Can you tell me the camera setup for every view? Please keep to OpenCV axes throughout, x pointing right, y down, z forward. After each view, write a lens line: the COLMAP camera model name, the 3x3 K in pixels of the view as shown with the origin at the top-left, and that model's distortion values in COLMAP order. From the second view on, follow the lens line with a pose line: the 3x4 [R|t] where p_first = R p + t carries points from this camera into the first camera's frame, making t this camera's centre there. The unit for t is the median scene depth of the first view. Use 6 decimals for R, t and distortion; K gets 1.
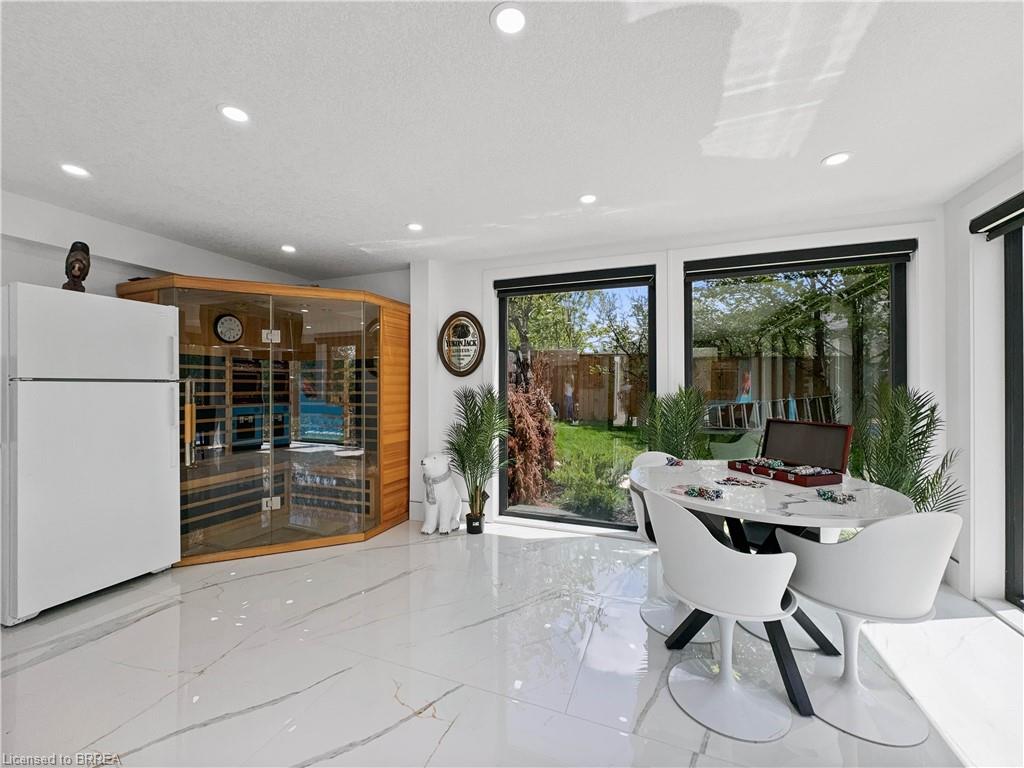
lens RADIAL K [[416.7, 0, 512.2], [0, 416.7, 379.9], [0, 0, 1]] dist [0.000556, 0.000099]
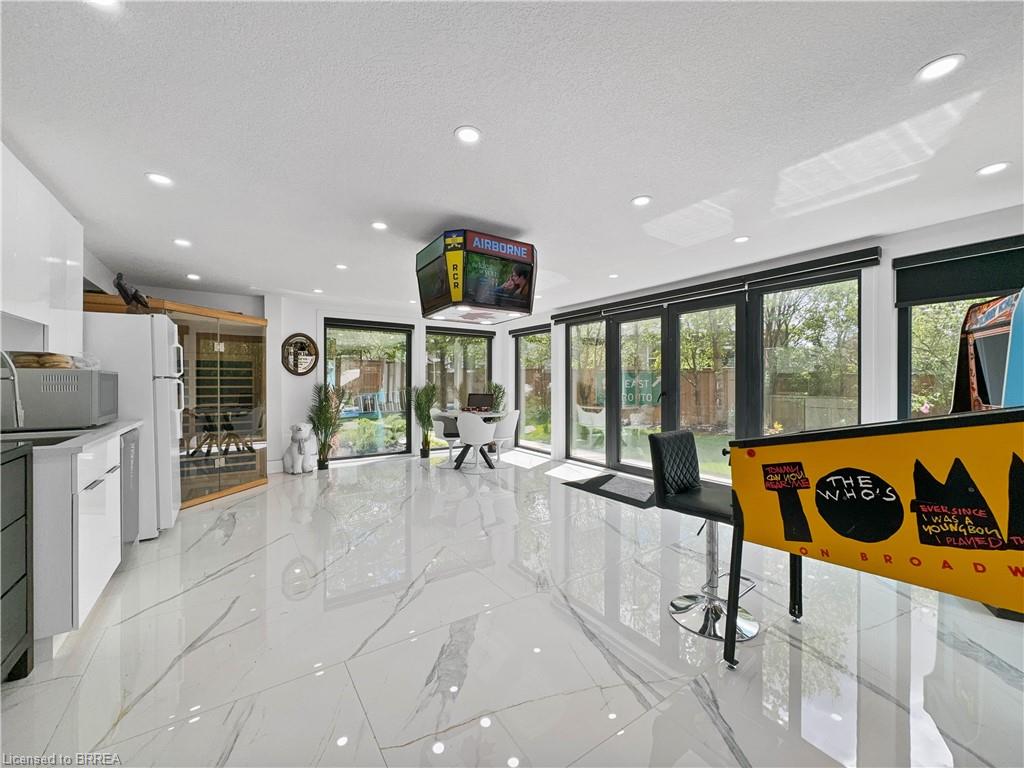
lens RADIAL K [[416.7, 0, 512.2], [0, 416.7, 379.9], [0, 0, 1]] dist [0.000556, 0.000099]
pose [[0.567805, 0.002678, 0.823159, -1.089528], [-0.011491, 0.999923, 0.004673, -0.011163], [-0.823083, -0.012113, 0.567792, -0.605581]]
